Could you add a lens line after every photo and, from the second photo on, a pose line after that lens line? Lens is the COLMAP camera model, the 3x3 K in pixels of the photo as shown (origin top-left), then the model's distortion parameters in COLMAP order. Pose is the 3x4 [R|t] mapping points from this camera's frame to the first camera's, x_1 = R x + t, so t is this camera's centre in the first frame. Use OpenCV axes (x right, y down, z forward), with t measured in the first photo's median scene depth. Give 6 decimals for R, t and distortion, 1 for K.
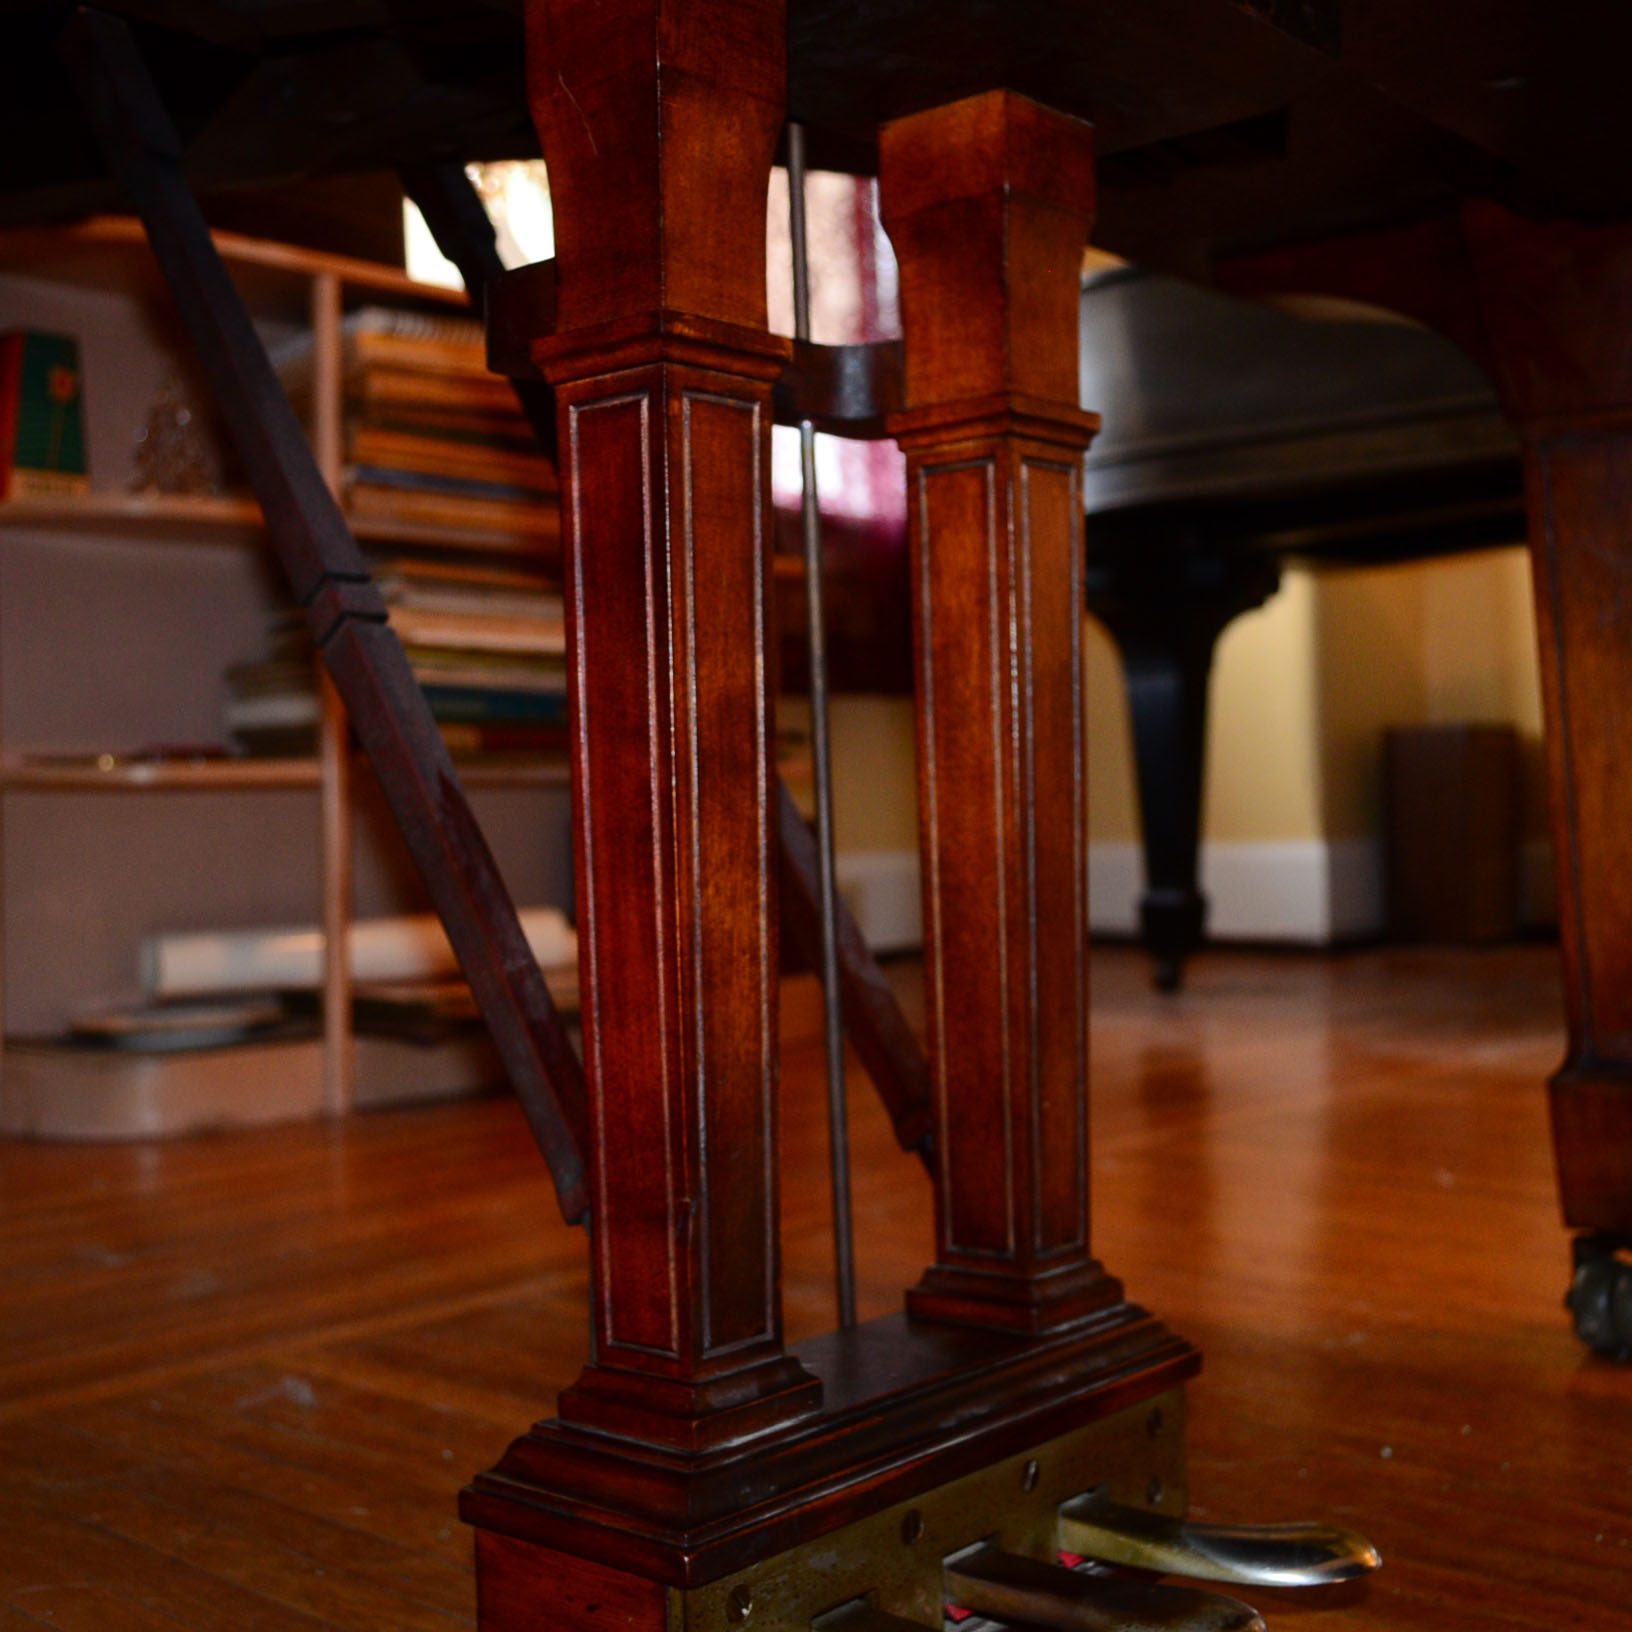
lens RADIAL K [[2226.6, 0, 822.2], [0, 2226.6, 844.9], [0, 0, 1]] dist [-0.003176, -0.034420]
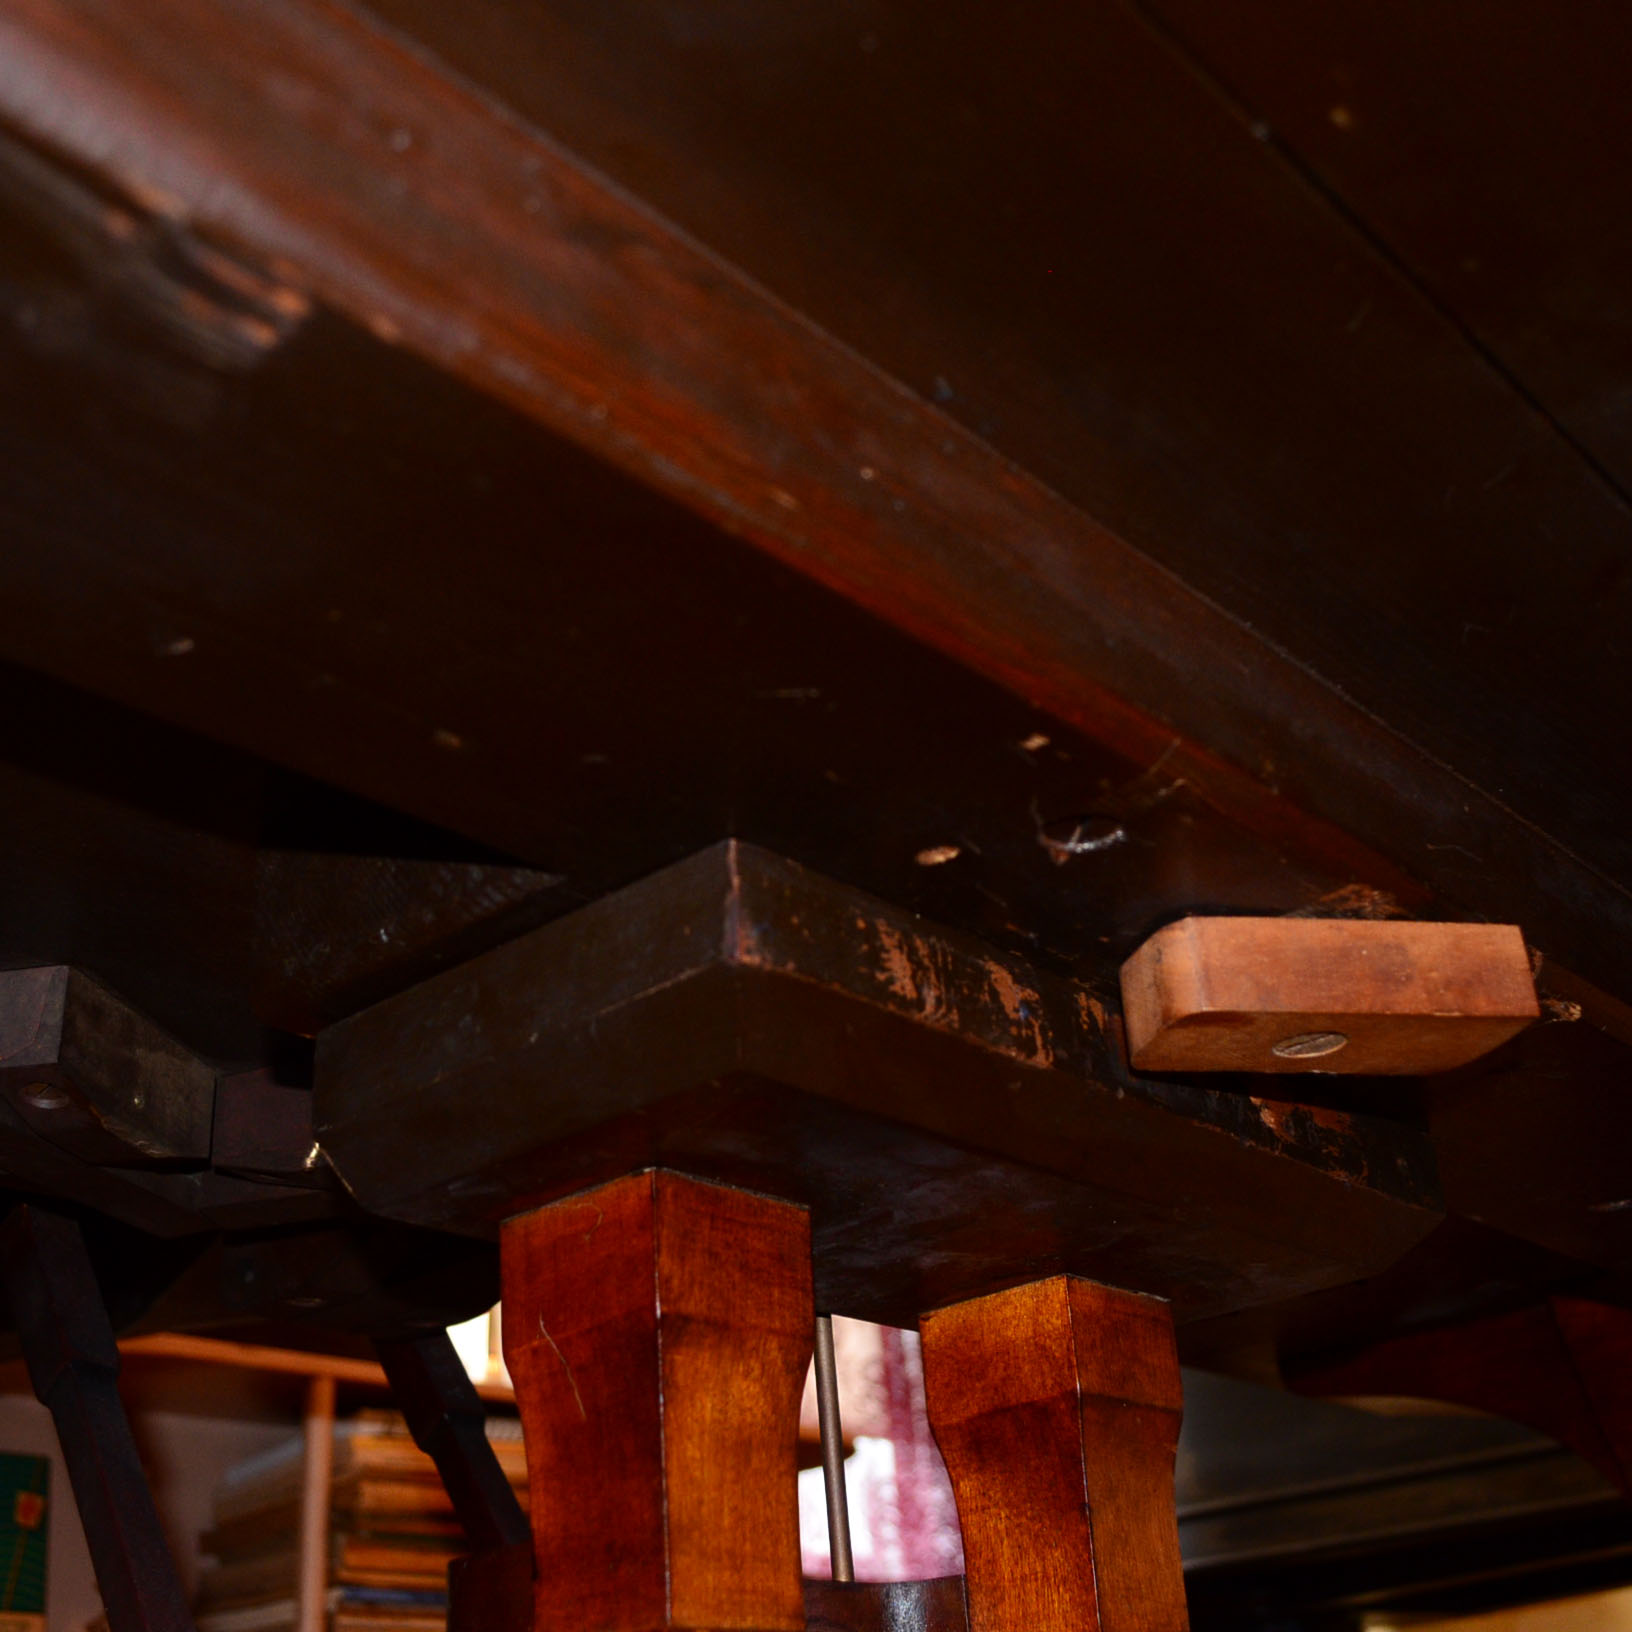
lens RADIAL K [[2226.6, 0, 822.2], [0, 2226.6, 844.9], [0, 0, 1]] dist [-0.003176, -0.034420]
pose [[0.998996, -0.044765, 0.001914, -0.006950], [0.041212, 0.901257, -0.431321, -0.143353], [0.017583, 0.430966, 0.902197, 0.178299]]
